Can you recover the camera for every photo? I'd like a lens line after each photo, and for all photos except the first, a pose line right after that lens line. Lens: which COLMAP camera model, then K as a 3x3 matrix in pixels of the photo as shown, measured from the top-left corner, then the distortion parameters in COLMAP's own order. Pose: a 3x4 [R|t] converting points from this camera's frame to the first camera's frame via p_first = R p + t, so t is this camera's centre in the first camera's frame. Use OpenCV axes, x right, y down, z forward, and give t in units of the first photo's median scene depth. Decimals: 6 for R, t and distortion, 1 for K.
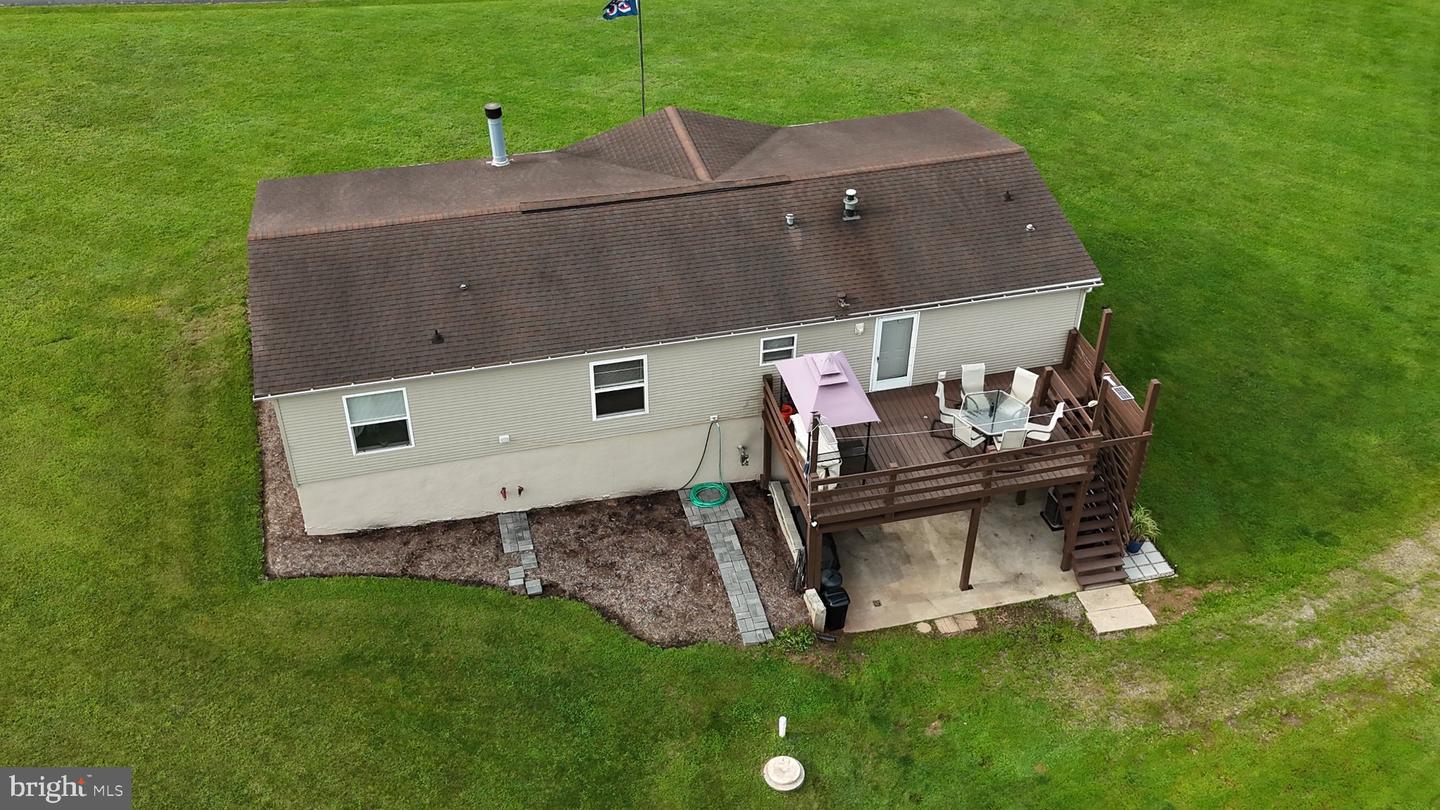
lens RADIAL K [[1363.4, 0, 720.0], [0, 1363.4, 405.0], [0, 0, 1]] dist [0.092911, -0.134088]
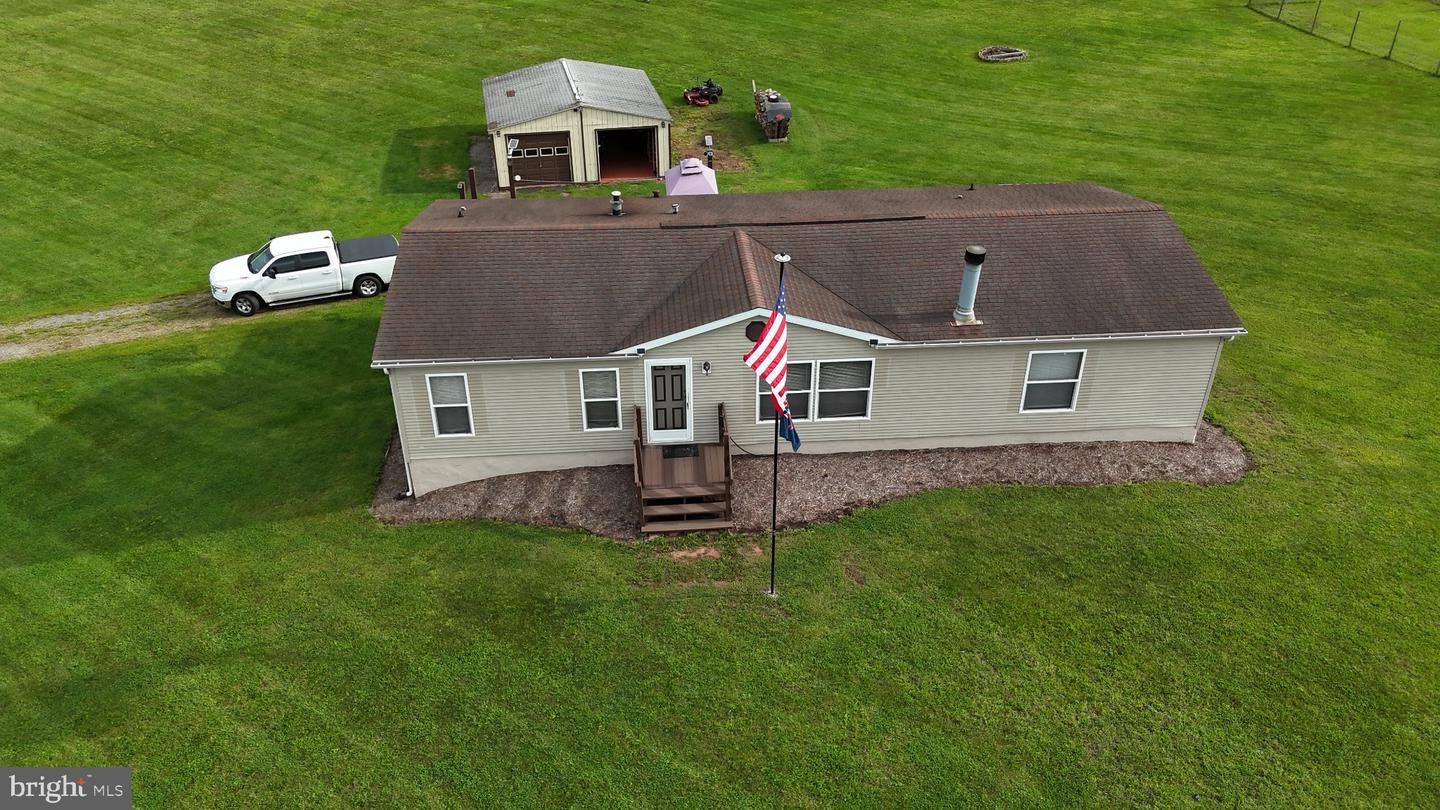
lens RADIAL K [[1058.9, 0, 720.0], [0, 1058.9, 405.0], [0, 0, 1]] dist [0.075413, -0.069776]
pose [[-0.985894, -0.092667, 0.139380, -0.123191], [0.096319, 0.366921, 0.925252, -0.903484], [-0.136882, 0.925625, -0.352820, 1.509091]]
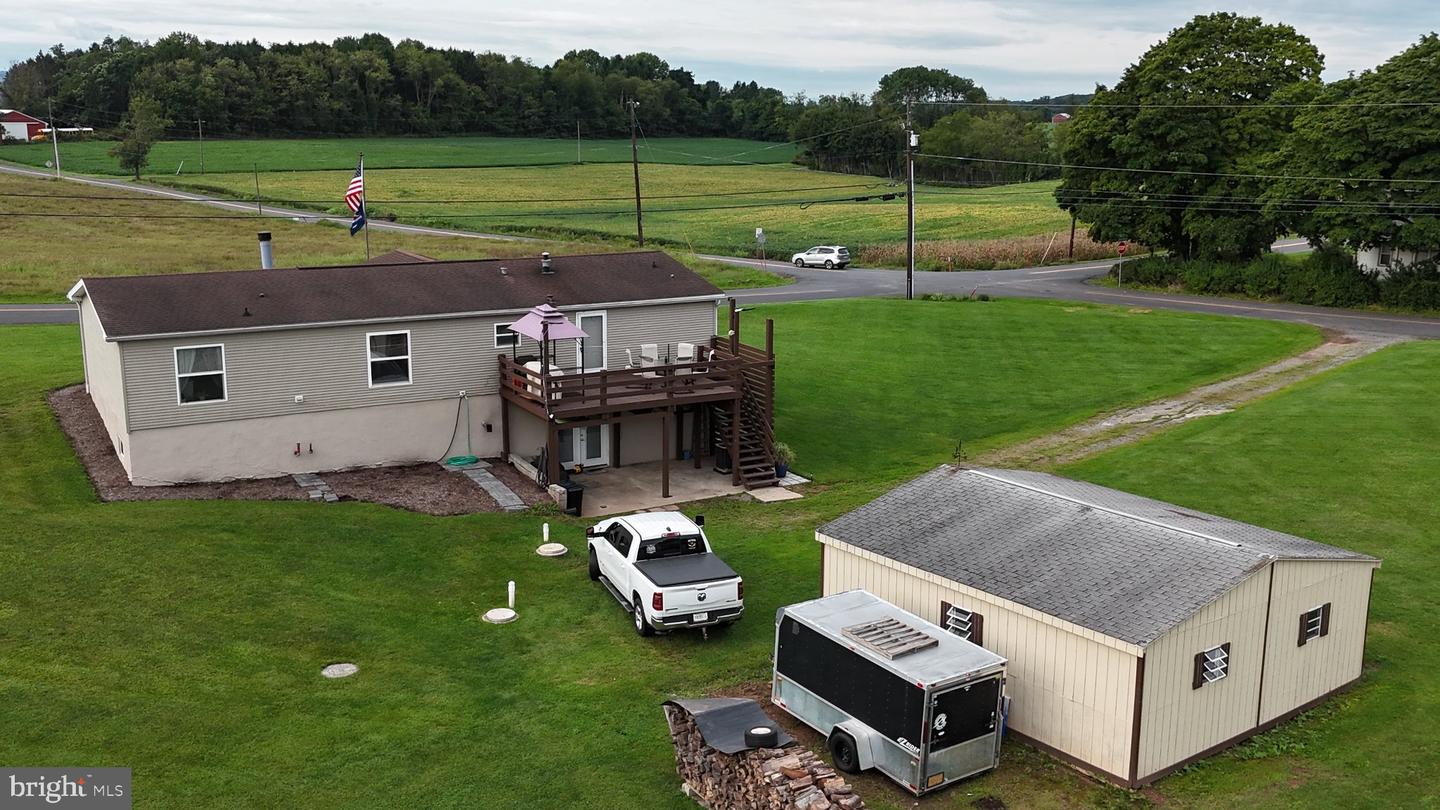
lens RADIAL K [[1354.5, 0, 724.1], [0, 1354.5, 402.1], [0, 0, 1]] dist [0.165013, -0.413623]
pose [[0.960670, -0.059482, 0.271246, -0.122027], [0.168202, 0.901854, -0.397953, 0.597056], [-0.220953, 0.427926, 0.876390, -0.211730]]
